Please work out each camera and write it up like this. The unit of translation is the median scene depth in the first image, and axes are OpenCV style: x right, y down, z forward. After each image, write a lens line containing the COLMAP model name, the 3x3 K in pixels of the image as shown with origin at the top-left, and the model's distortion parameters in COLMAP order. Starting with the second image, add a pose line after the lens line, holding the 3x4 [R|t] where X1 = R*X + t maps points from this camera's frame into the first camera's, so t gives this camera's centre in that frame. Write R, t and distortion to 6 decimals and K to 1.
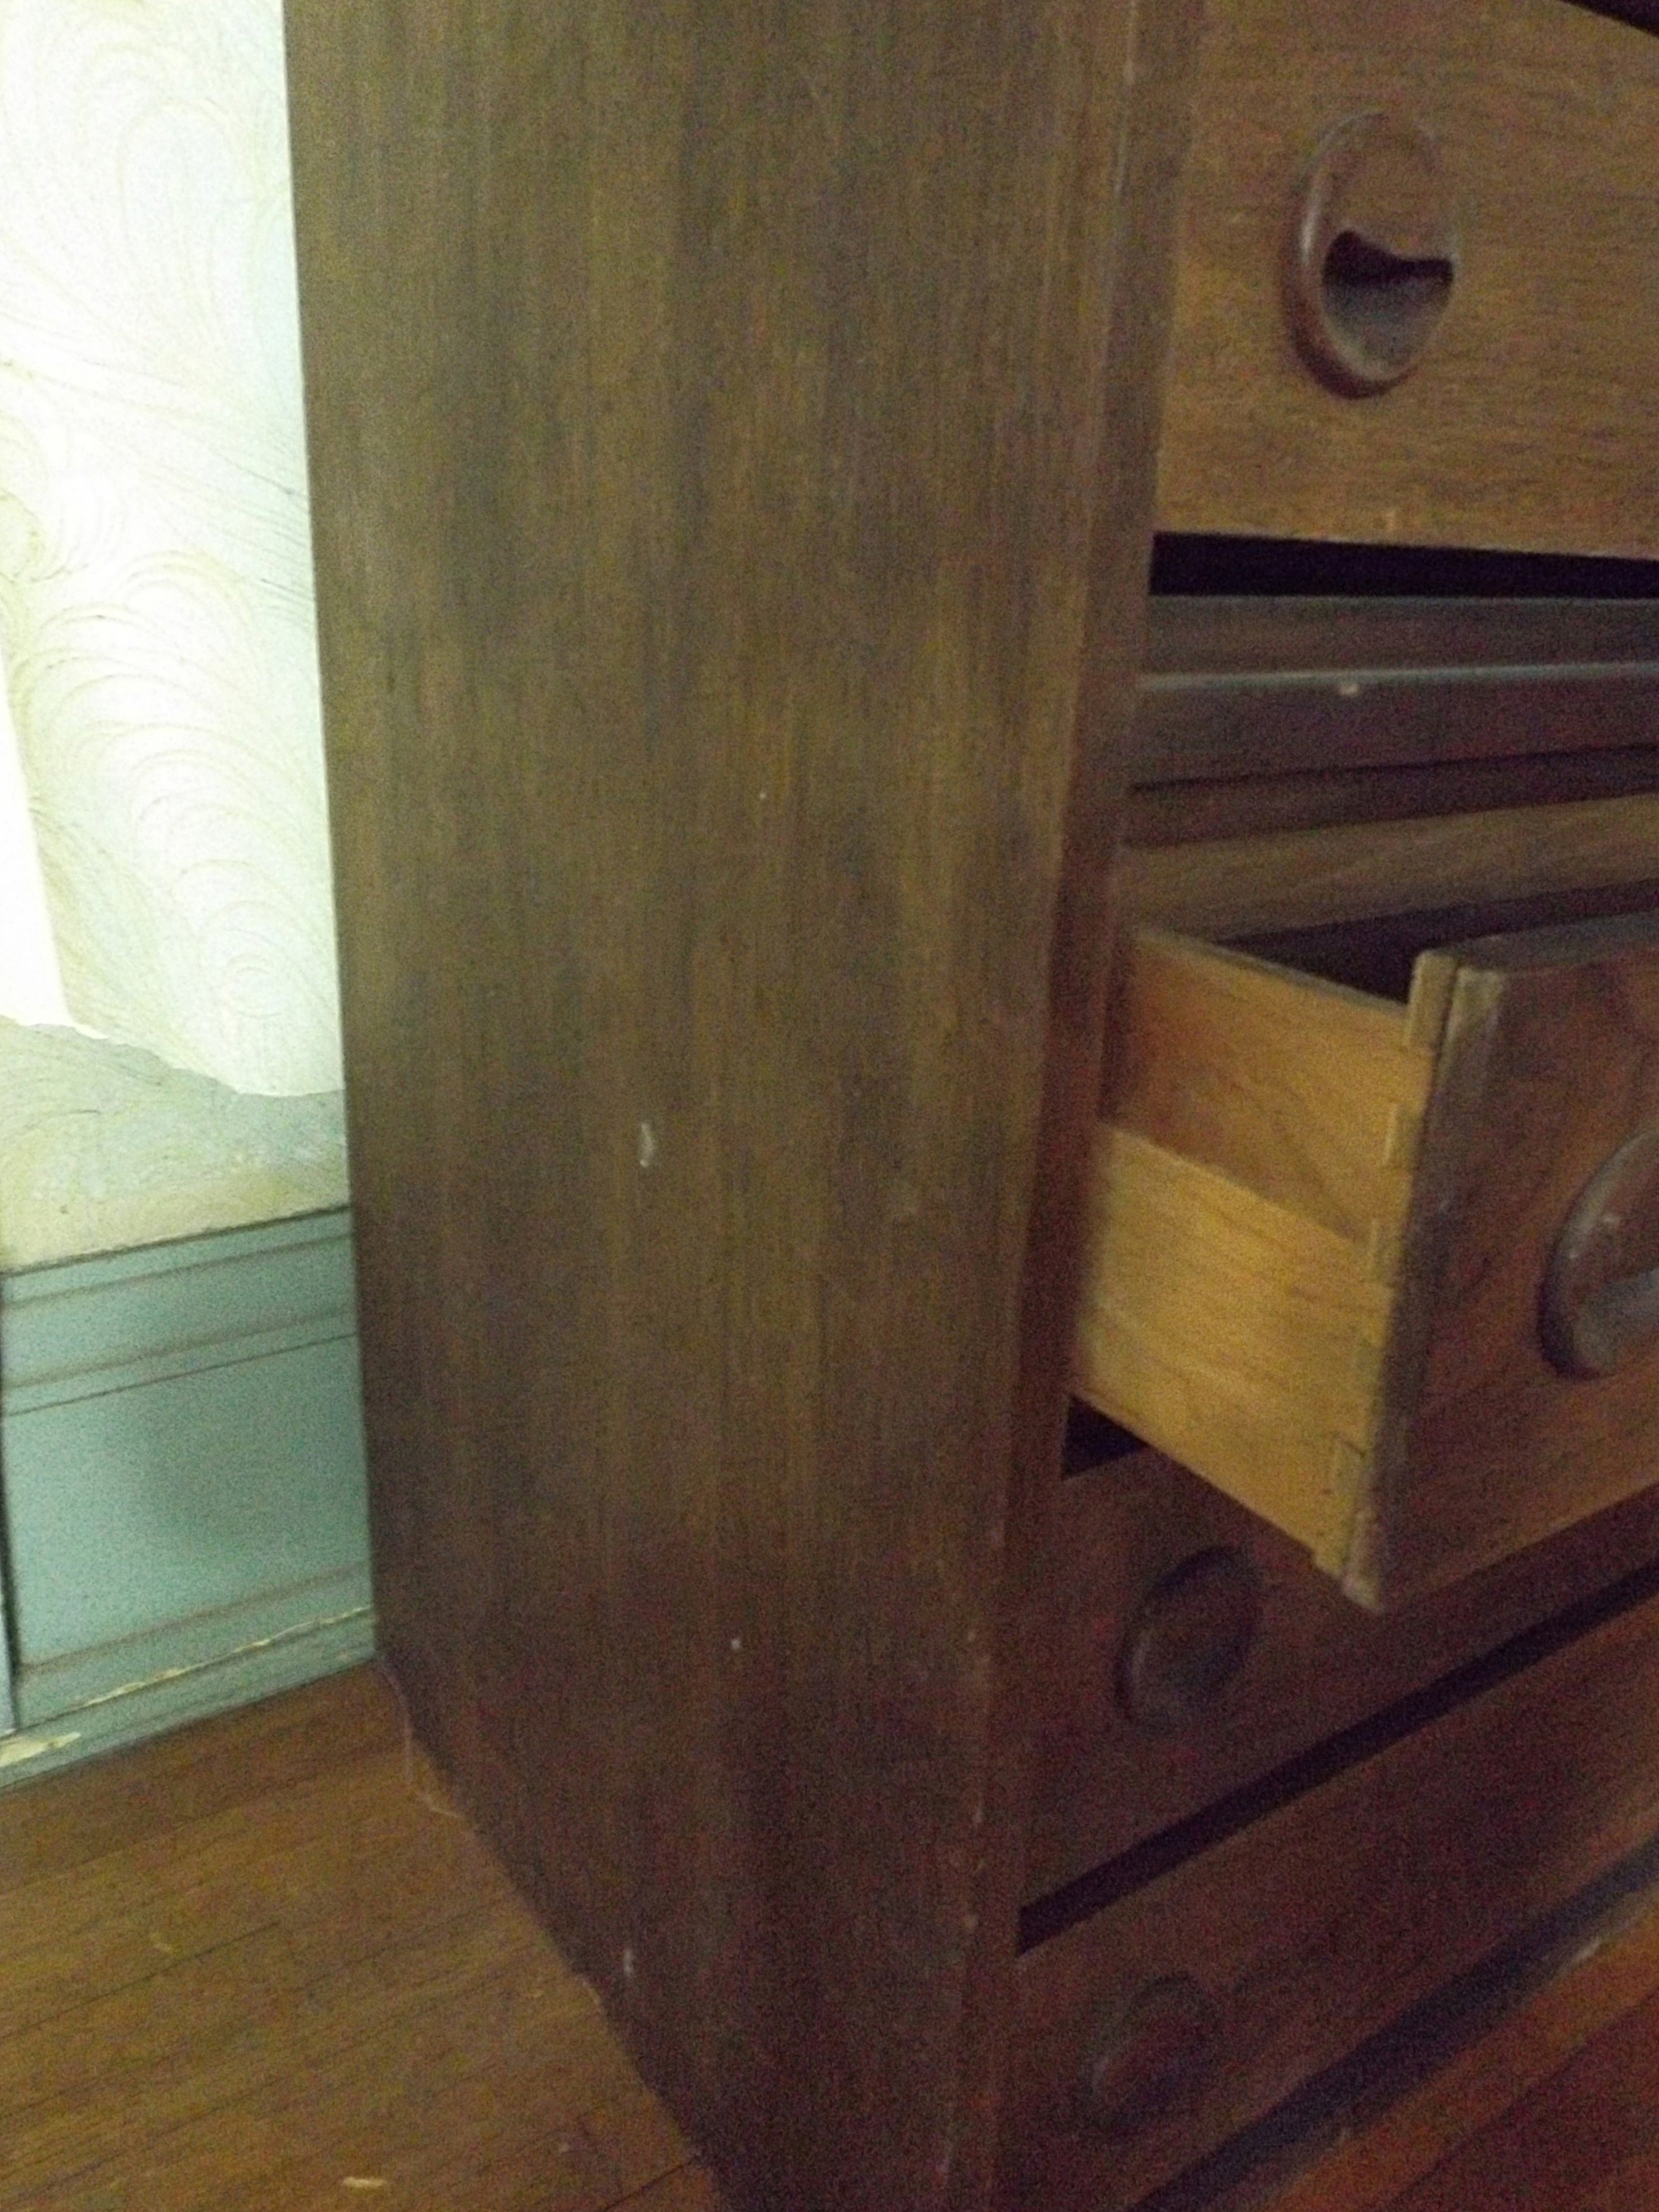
lens RADIAL K [[1624.6, 0, 848.7], [0, 1624.6, 1089.8], [0, 0, 1]] dist [0.007919, -0.024695]
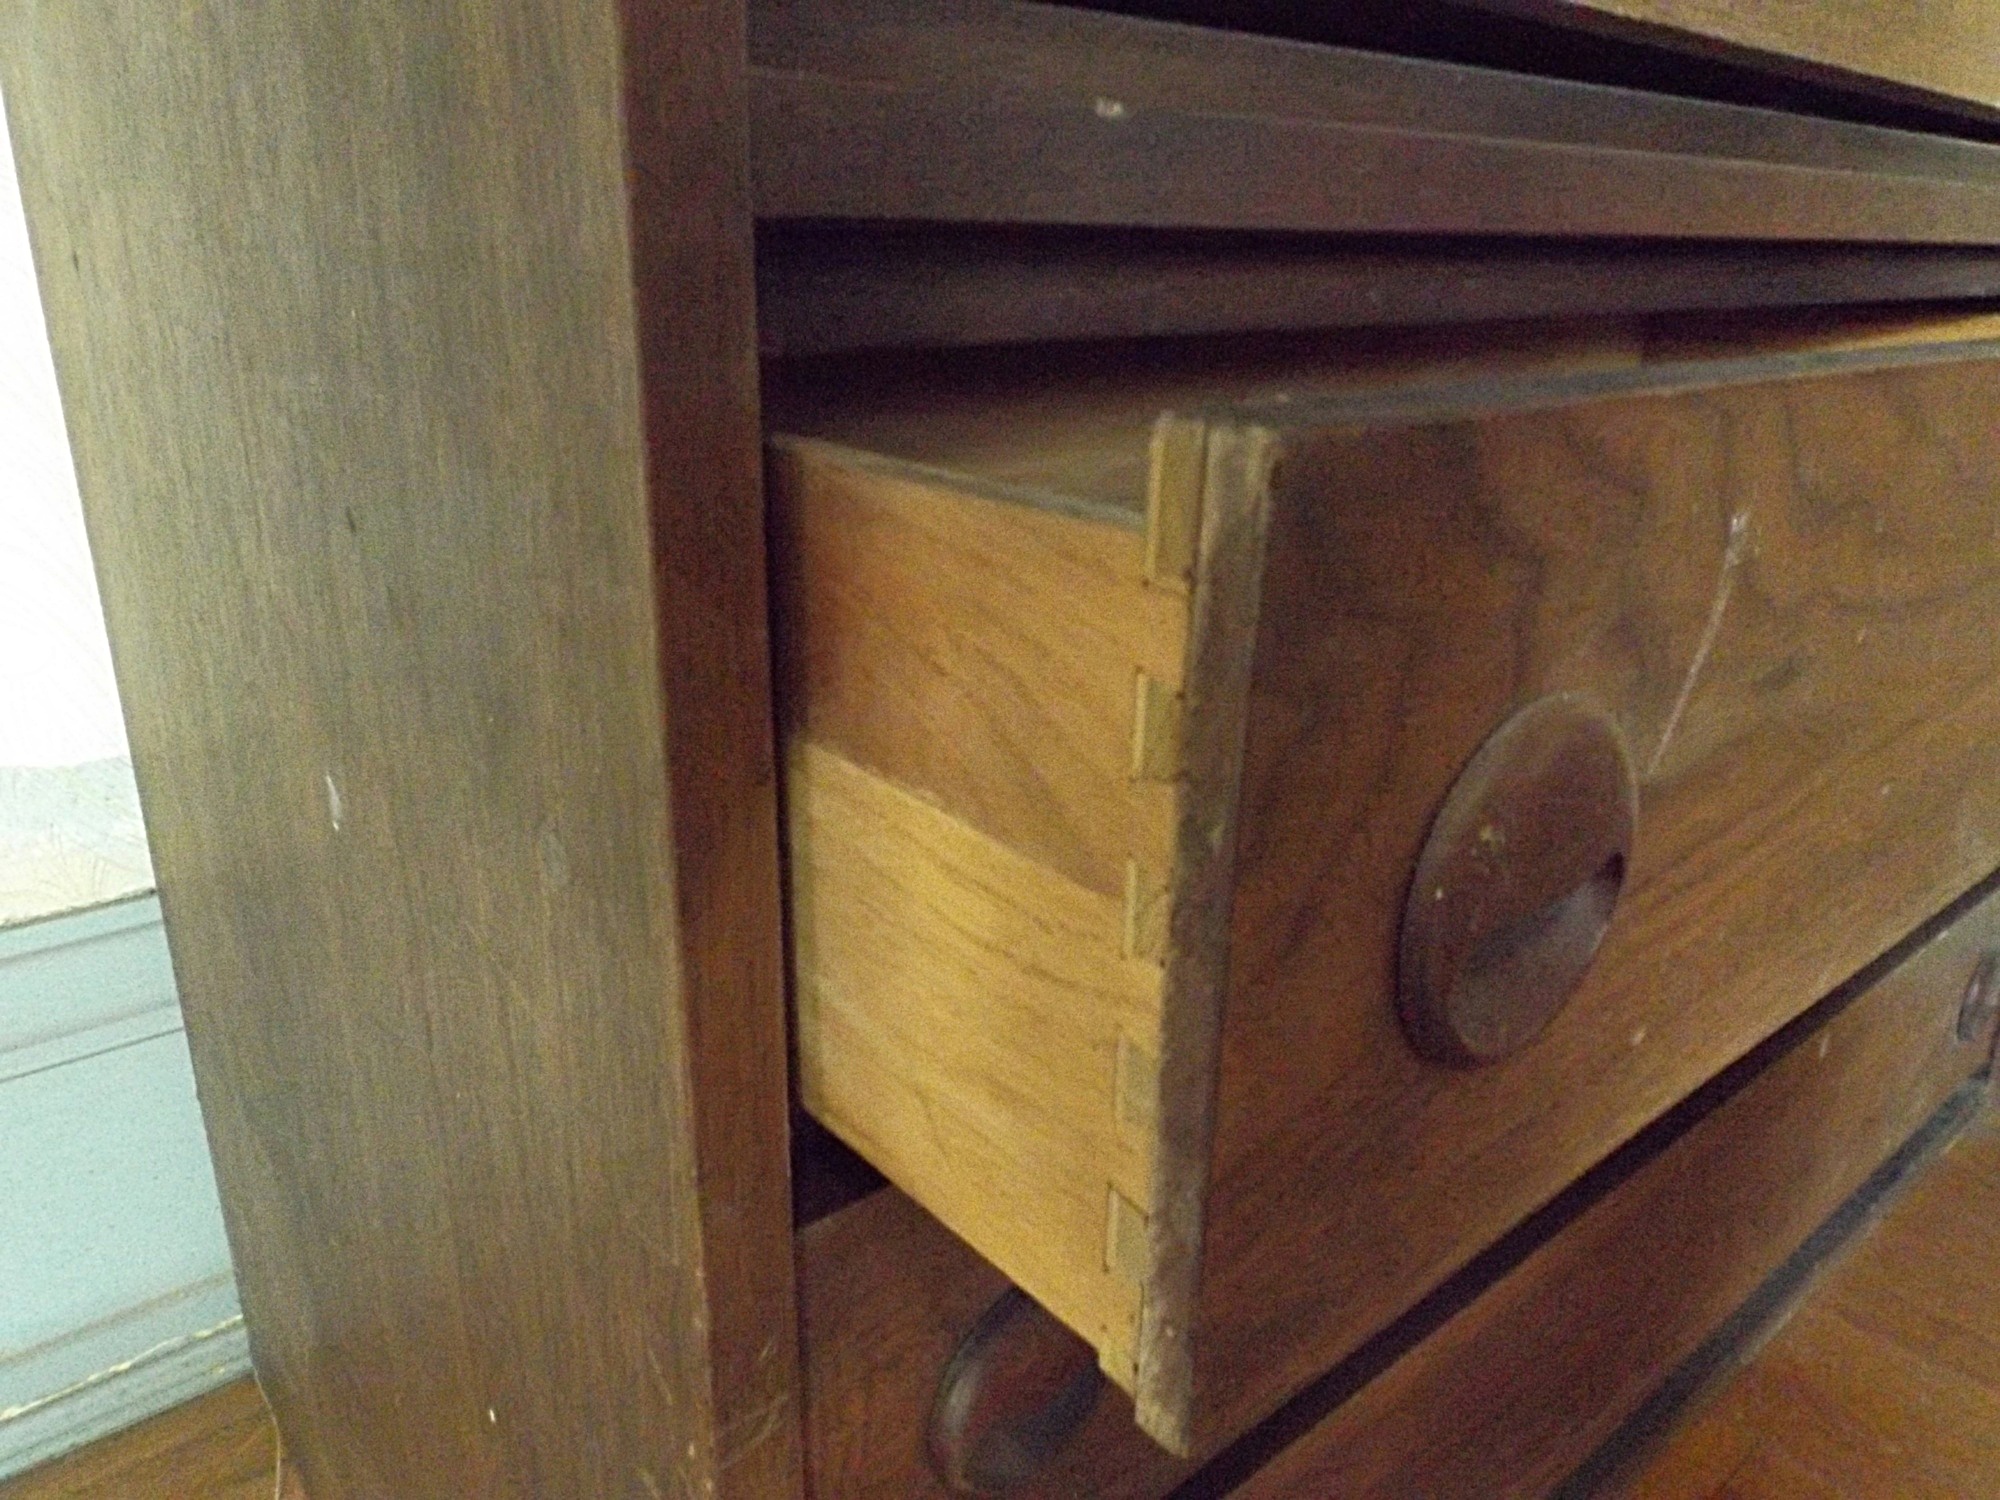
lens RADIAL K [[1468.8, 0, 993.7], [0, 1468.8, 740.1], [0, 0, 1]] dist [0.007919, -0.024695]
pose [[0.993791, -0.058157, 0.094850, 0.205002], [0.057317, 0.998289, 0.011556, 0.021563], [-0.095360, -0.006047, 0.995425, 0.408427]]
